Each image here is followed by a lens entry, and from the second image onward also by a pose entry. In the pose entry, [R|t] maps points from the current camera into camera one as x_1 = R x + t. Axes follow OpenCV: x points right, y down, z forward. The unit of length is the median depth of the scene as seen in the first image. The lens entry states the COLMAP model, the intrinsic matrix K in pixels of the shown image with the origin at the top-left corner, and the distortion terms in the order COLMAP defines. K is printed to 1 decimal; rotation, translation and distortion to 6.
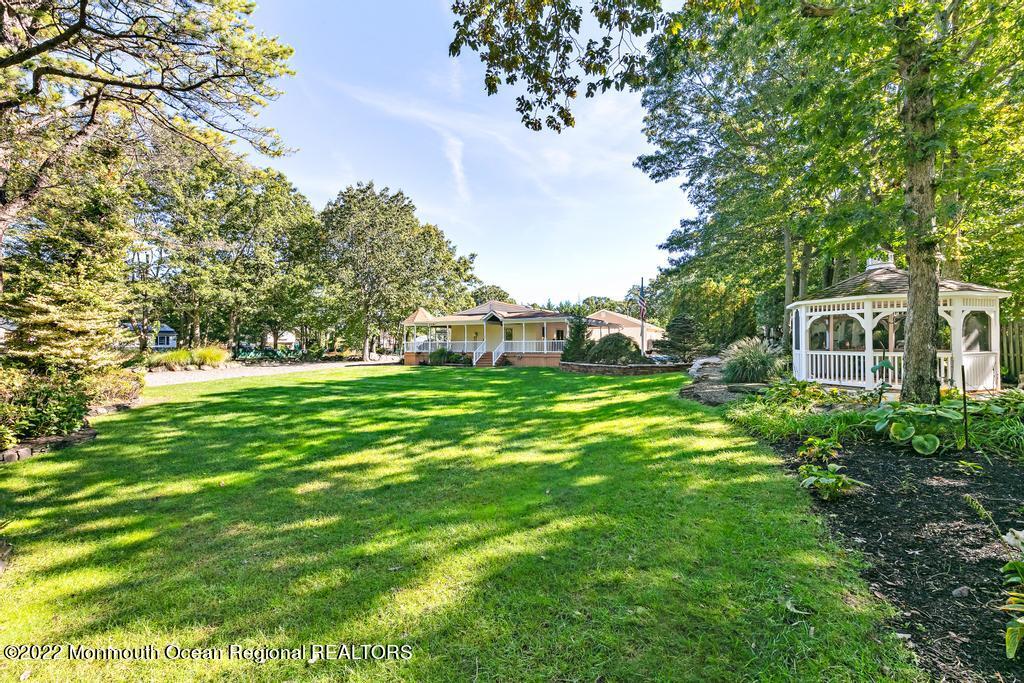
lens RADIAL K [[404.9, 0, 512.0], [0, 404.9, 341.5], [0, 0, 1]] dist [0.000318, 0.000137]
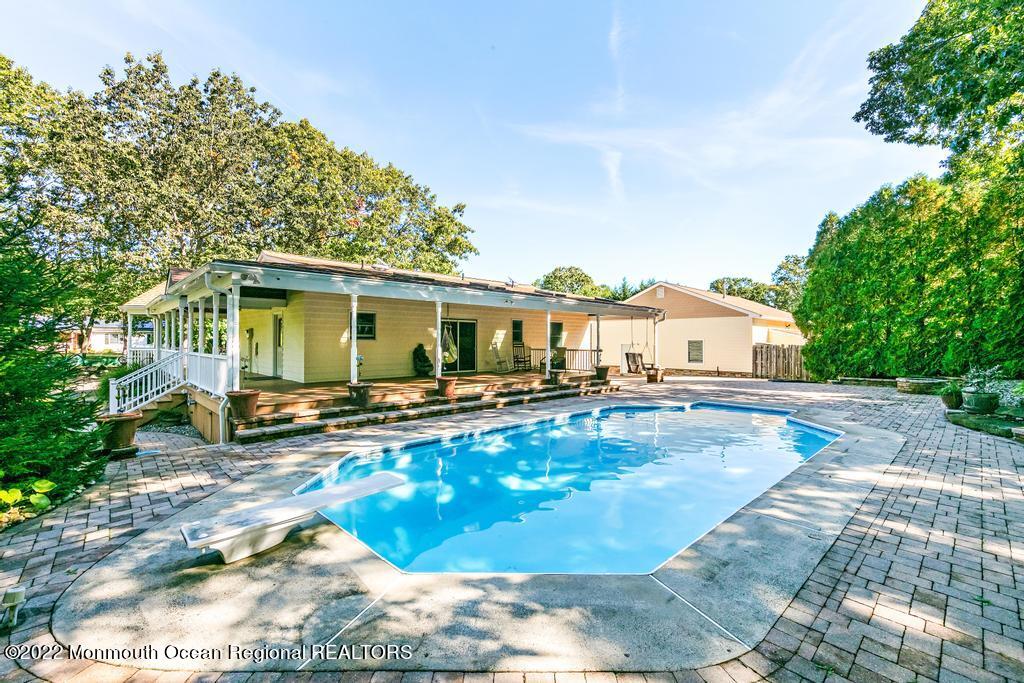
lens RADIAL K [[430.2, 0, 512.0], [0, 430.2, 341.5], [0, 0, 1]] dist [0.000810, 0.000126]
pose [[0.948511, 0.007667, -0.316651, 0.195134], [-0.005398, 0.999953, 0.008041, -0.008295], [0.316697, -0.005918, 0.948508, 0.389636]]
